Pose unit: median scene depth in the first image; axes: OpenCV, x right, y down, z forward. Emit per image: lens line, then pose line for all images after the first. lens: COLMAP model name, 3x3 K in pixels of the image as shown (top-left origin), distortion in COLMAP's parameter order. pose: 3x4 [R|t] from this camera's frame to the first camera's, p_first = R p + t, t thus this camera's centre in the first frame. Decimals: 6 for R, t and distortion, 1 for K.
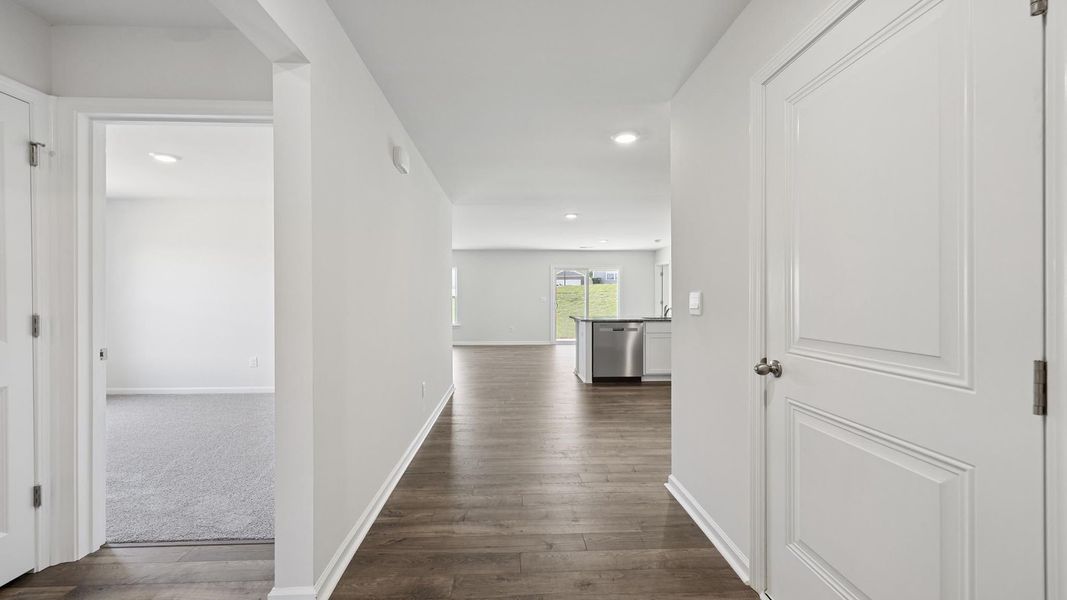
lens RADIAL K [[437.3, 0, 533.5], [0, 437.3, 300.0], [0, 0, 1]] dist [0.000568, 0.000043]
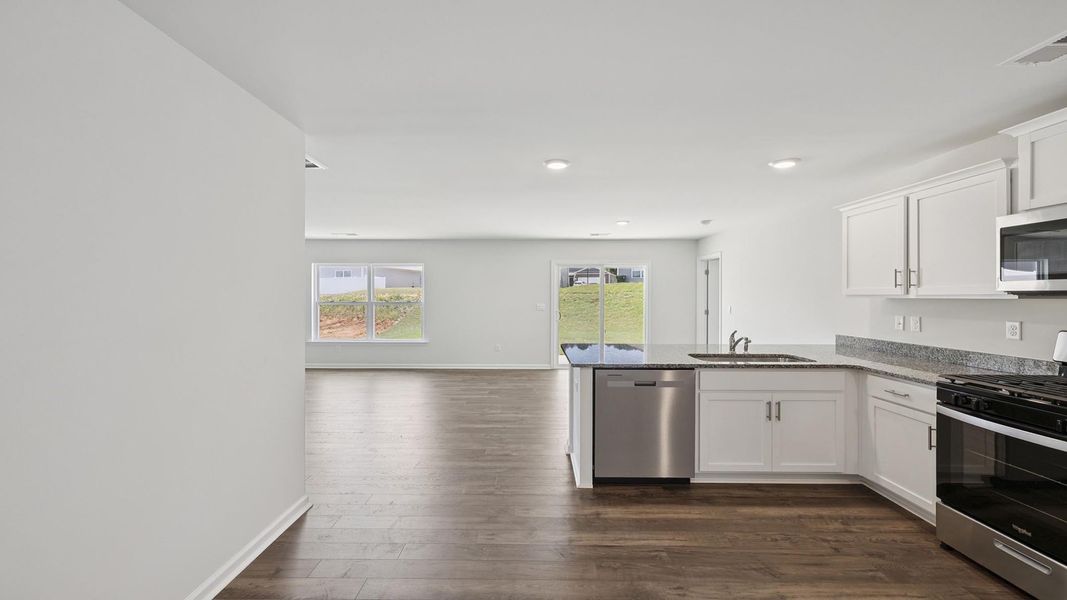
lens RADIAL K [[449.6, 0, 529.6], [0, 449.6, 295.5], [0, 0, 1]] dist [0.001892, 0.000276]
pose [[0.998199, 0.002107, -0.059949, 0.067900], [-0.002444, 0.999982, -0.005555, -0.023159], [0.059937, 0.005691, 0.998186, 0.349804]]
